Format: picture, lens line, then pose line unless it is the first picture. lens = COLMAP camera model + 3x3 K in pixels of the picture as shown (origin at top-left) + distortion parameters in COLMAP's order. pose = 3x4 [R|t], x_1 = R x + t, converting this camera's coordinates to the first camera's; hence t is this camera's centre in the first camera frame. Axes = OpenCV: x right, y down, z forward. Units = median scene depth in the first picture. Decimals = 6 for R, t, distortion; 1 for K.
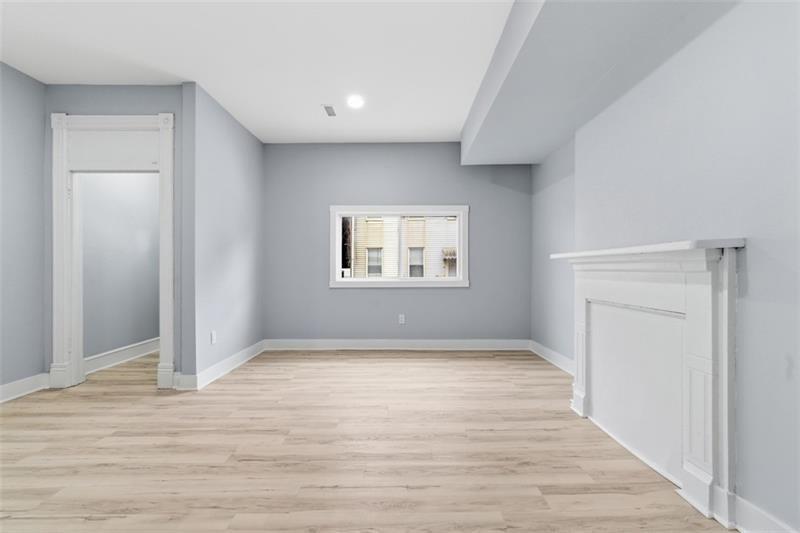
lens RADIAL K [[367.0, 0, 394.8], [0, 367.0, 269.6], [0, 0, 1]] dist [-0.000711, -0.001196]
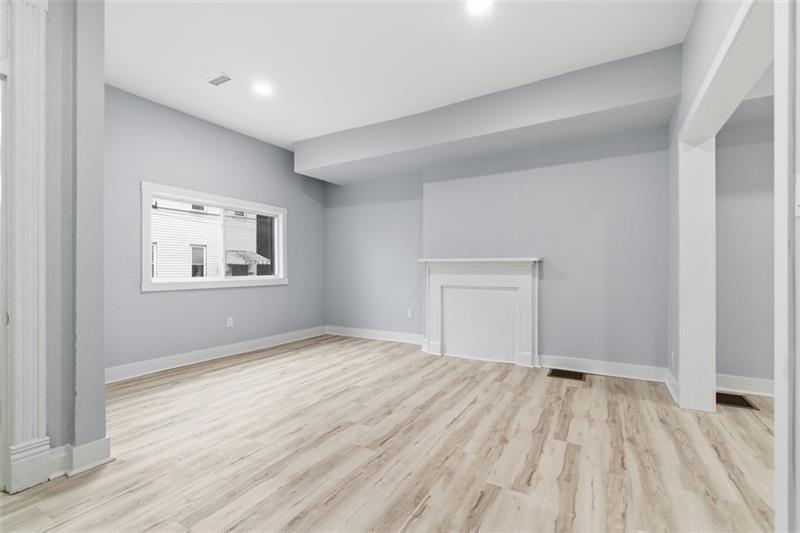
lens RADIAL K [[367.0, 0, 399.1], [0, 367.0, 268.6], [0, 0, 1]] dist [-0.000711, -0.001196]
pose [[0.492857, 0.002024, 0.870108, -0.832966], [-0.003949, 0.999992, -0.000089, 0.000253], [-0.870101, -0.003392, 0.492861, 0.262508]]
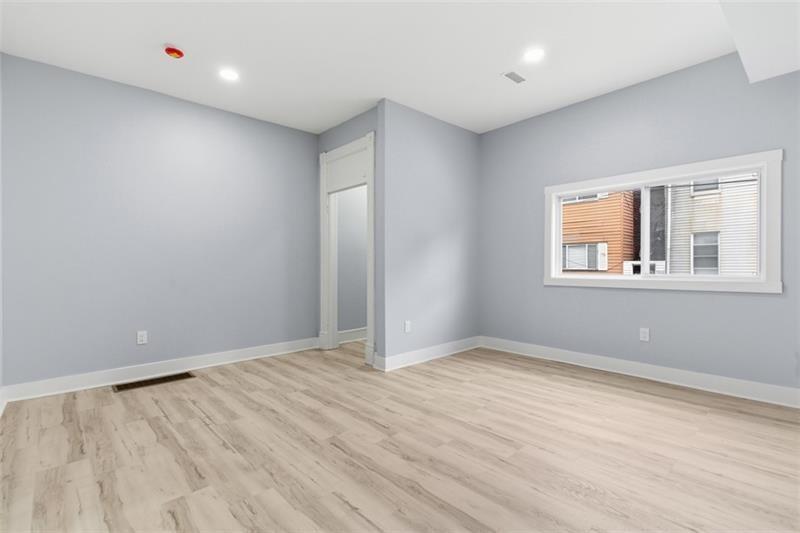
lens RADIAL K [[367.0, 0, 394.2], [0, 367.0, 266.5], [0, 0, 1]] dist [-0.000711, -0.001196]
pose [[0.678813, 0.002144, -0.734308, 0.304715], [0.005442, 0.999954, 0.007950, -0.003665], [0.734291, -0.009392, 0.678770, 0.254465]]
